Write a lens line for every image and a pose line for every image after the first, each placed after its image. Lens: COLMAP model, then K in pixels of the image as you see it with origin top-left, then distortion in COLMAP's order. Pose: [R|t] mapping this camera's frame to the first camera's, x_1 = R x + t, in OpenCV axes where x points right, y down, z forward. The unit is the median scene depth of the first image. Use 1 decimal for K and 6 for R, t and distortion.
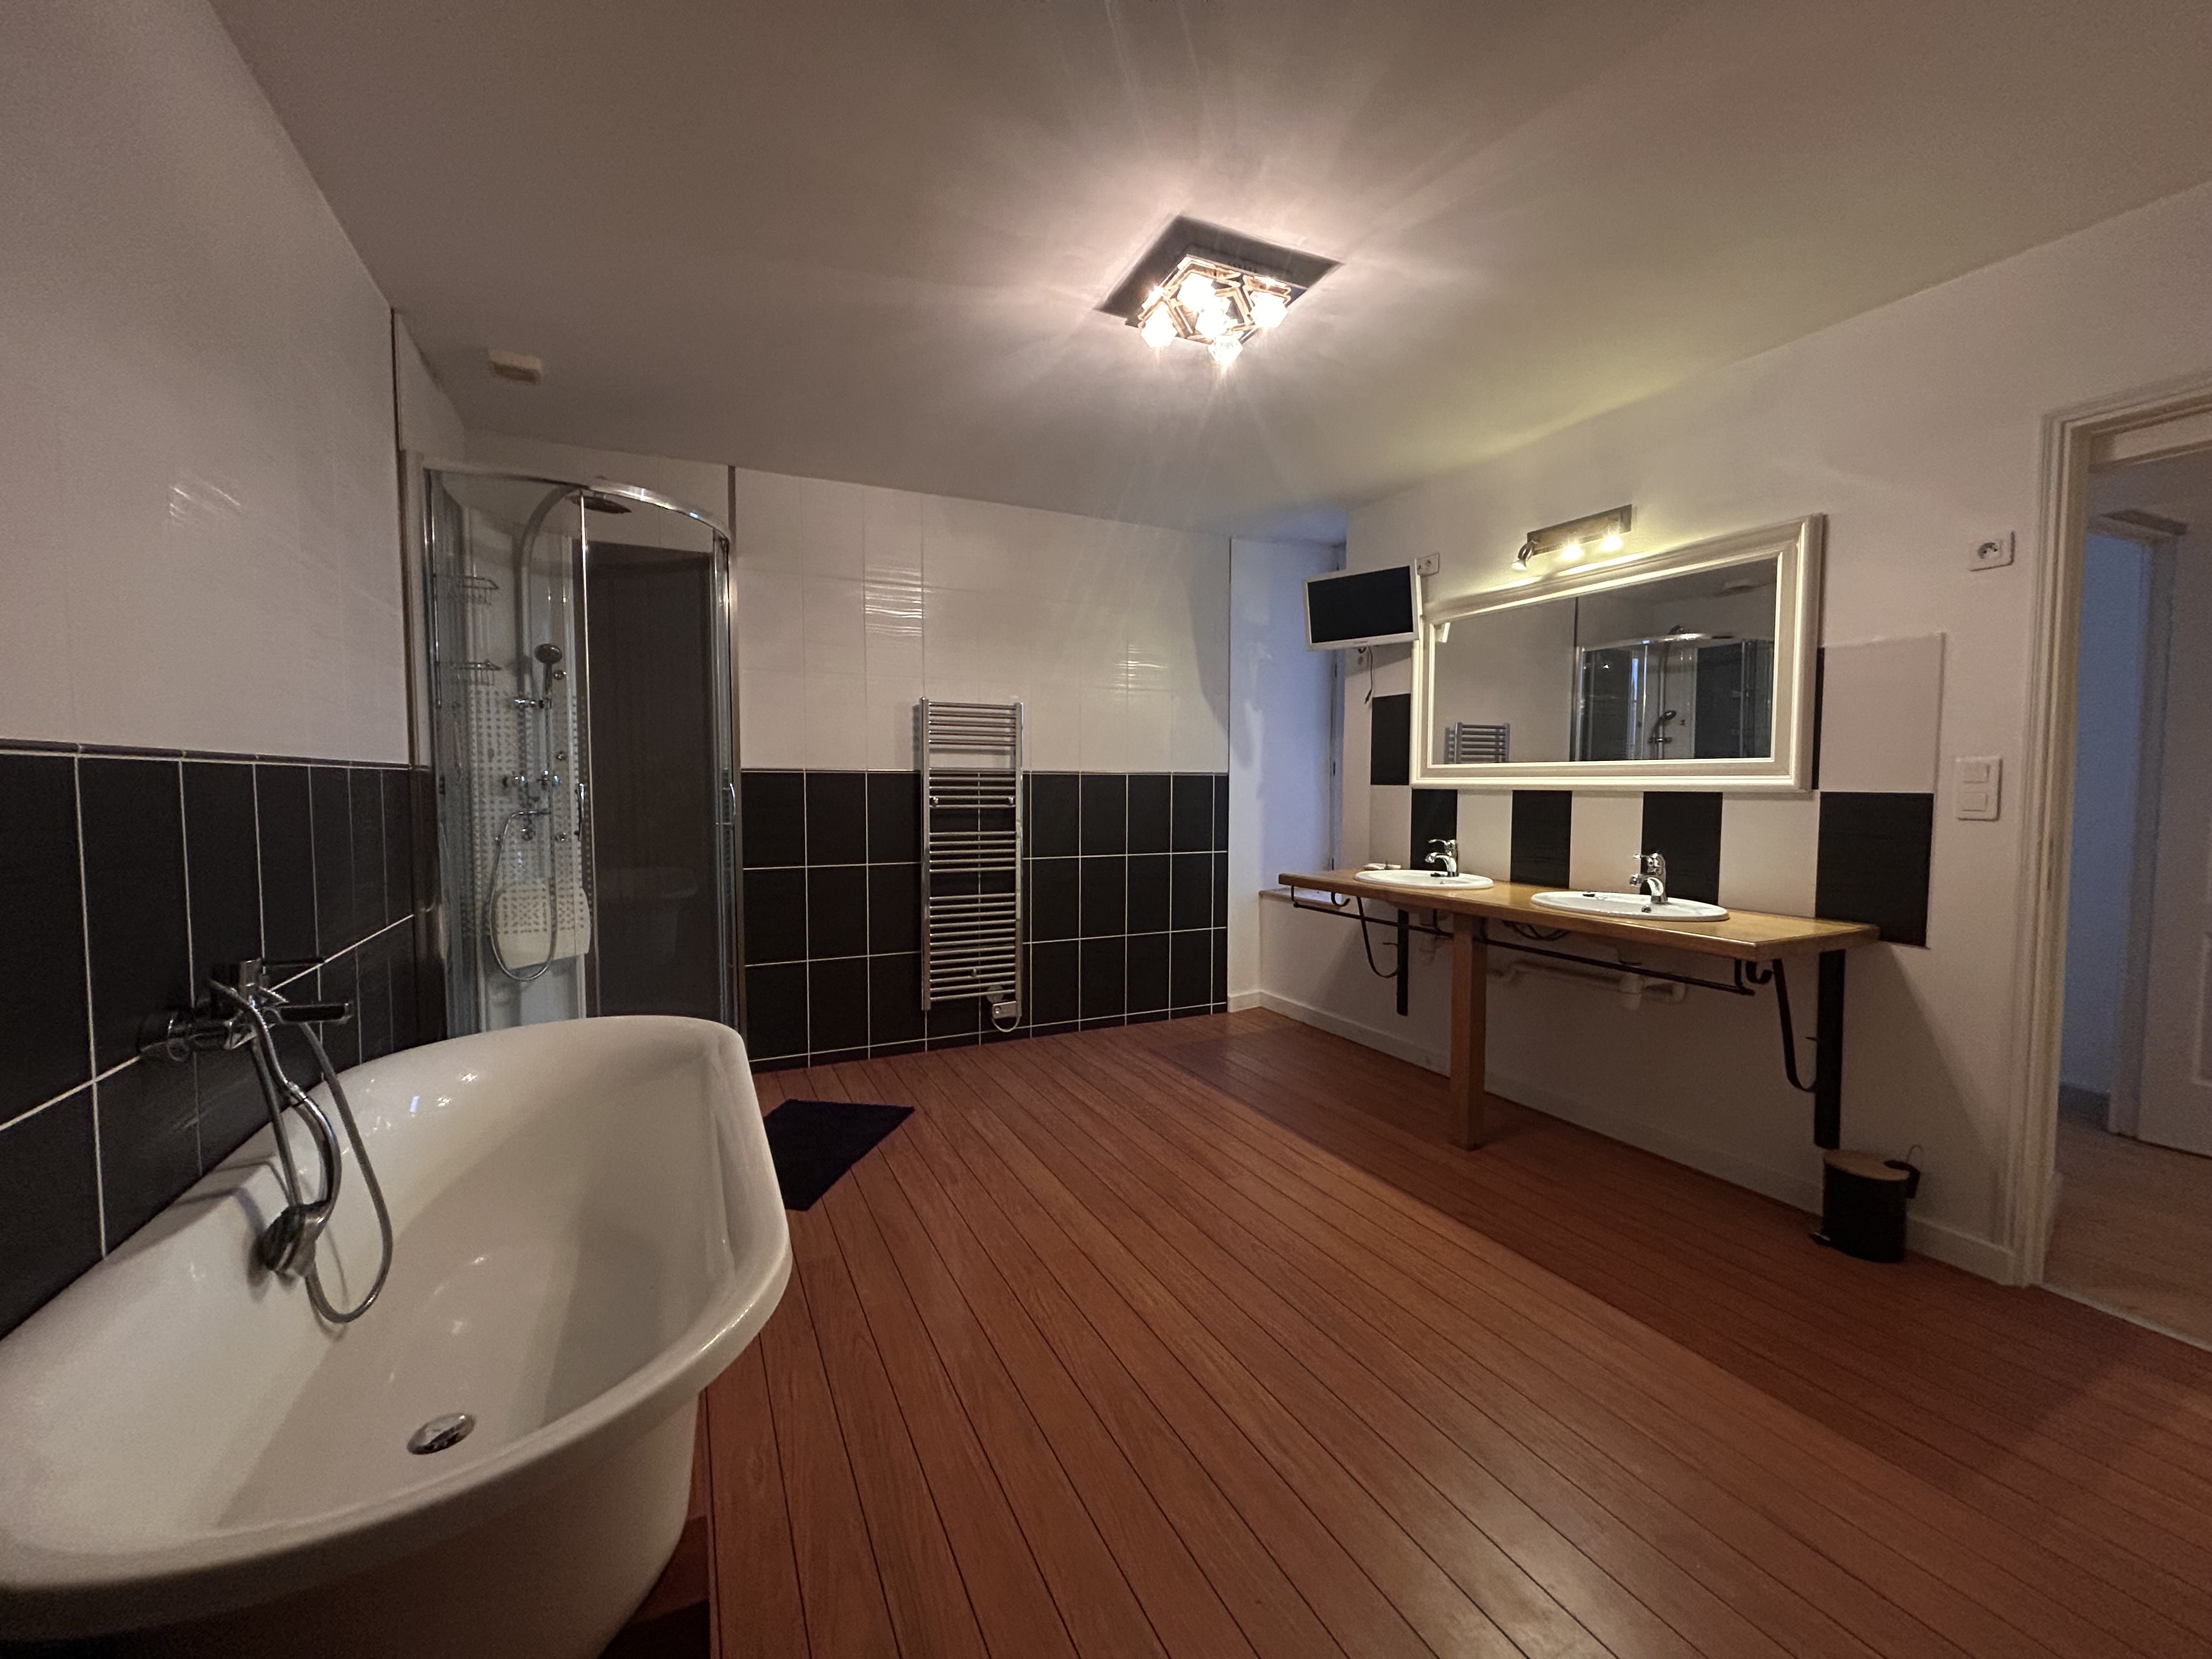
lens RADIAL K [[880.3, 0, 1094.5], [0, 880.3, 828.6], [0, 0, 1]] dist [-0.000290, -0.000017]
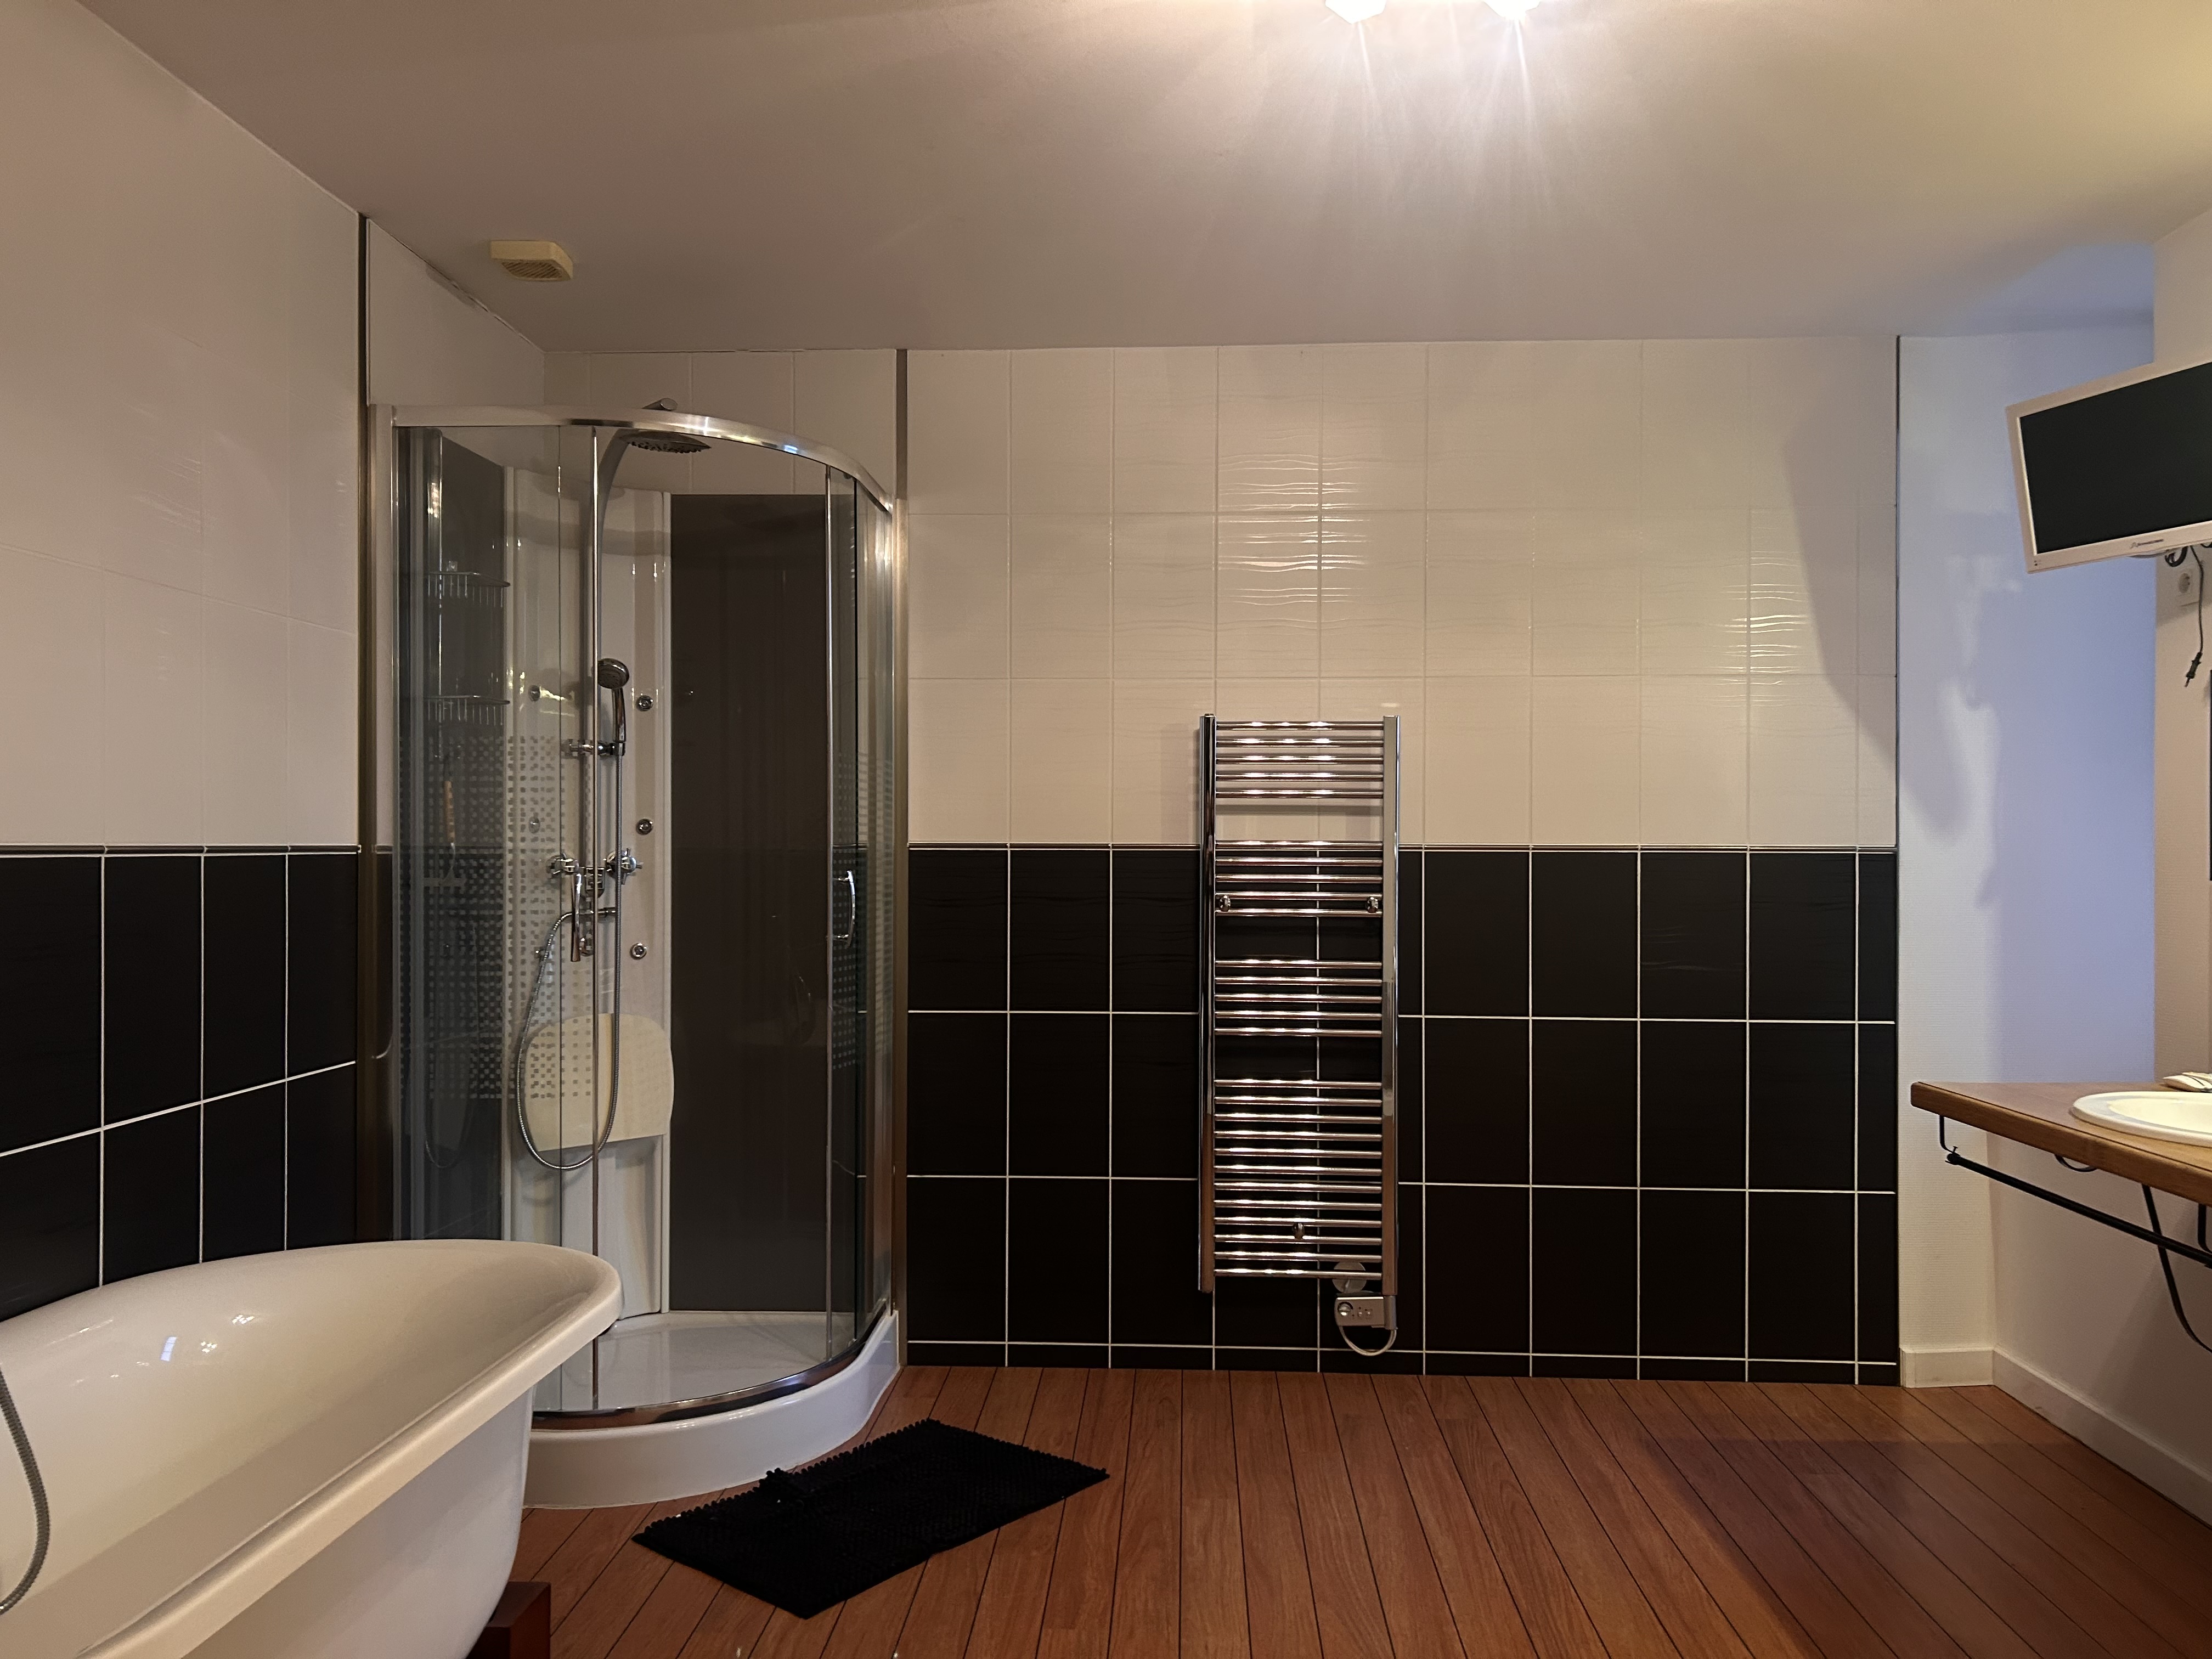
lens RADIAL K [[1668.5, 0, 1107.2], [0, 1668.5, 838.7], [0, 0, 1]] dist [0.040241, 0.001825]
pose [[0.884749, -0.000006, -0.466069, 0.225713], [-0.025527, 0.998498, -0.048472, -0.018029], [0.465369, 0.054782, 0.883420, 0.054537]]
